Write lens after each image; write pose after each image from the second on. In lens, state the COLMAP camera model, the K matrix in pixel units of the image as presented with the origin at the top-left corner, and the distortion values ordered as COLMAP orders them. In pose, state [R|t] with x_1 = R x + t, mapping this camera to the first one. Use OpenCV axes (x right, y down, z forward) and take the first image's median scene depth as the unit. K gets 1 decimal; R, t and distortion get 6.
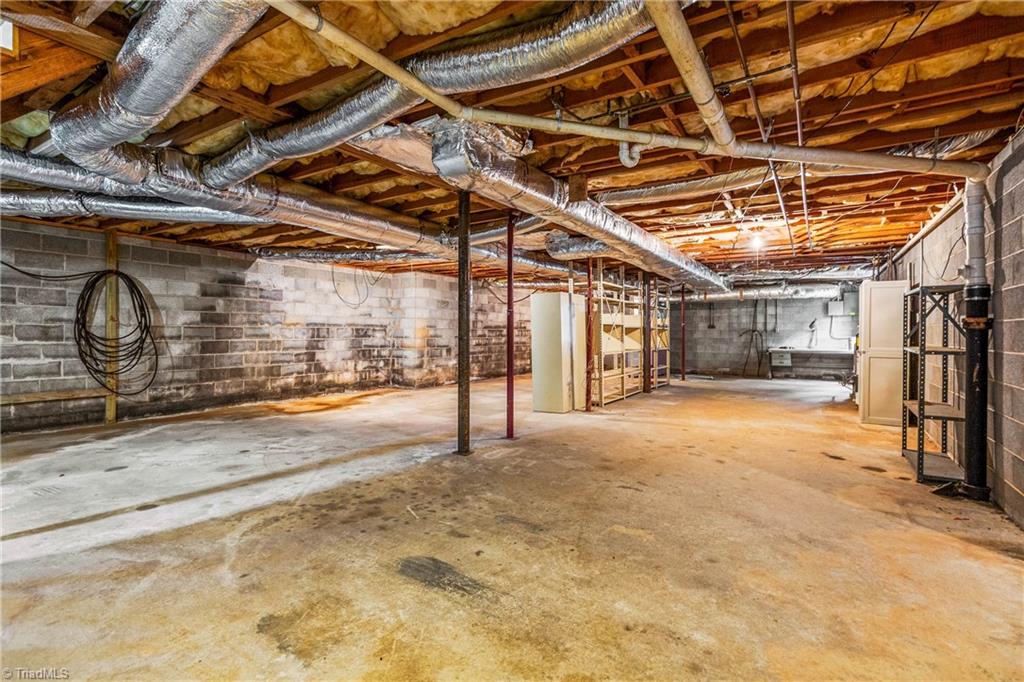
lens RADIAL K [[477.6, 0, 513.3], [0, 477.6, 338.6], [0, 0, 1]] dist [0.014308, -0.003111]
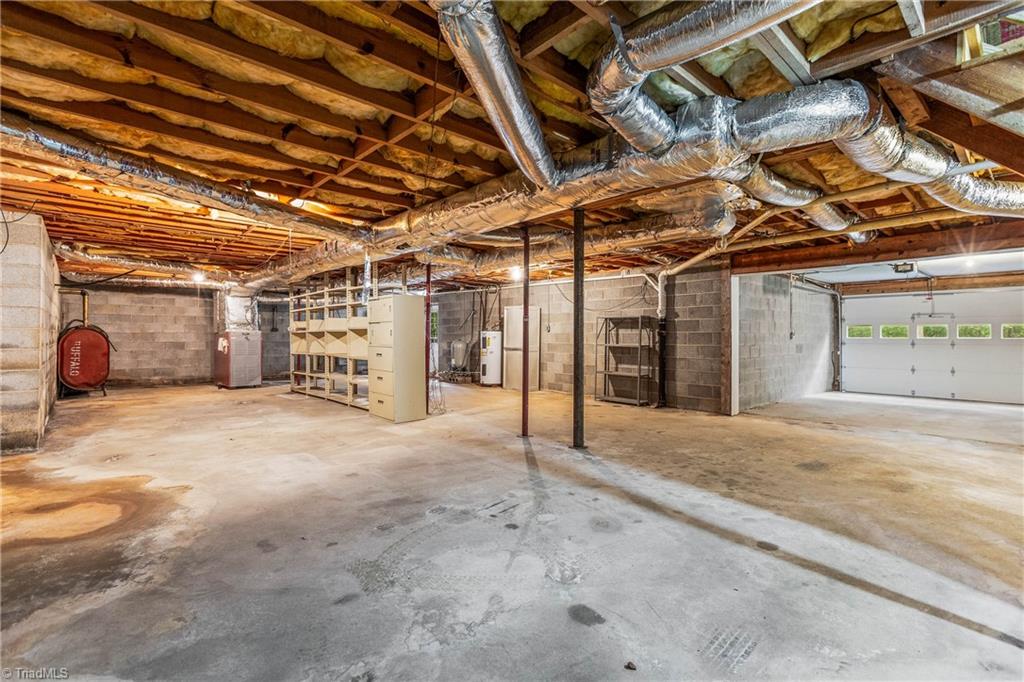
lens RADIAL K [[477.6, 0, 512.8], [0, 477.6, 338.7], [0, 0, 1]] dist [0.014308, -0.003111]
pose [[0.262291, -0.004061, 0.964980, -1.675562], [0.009047, 0.999958, 0.001749, -0.018380], [-0.964946, 0.008271, 0.262317, 1.196972]]
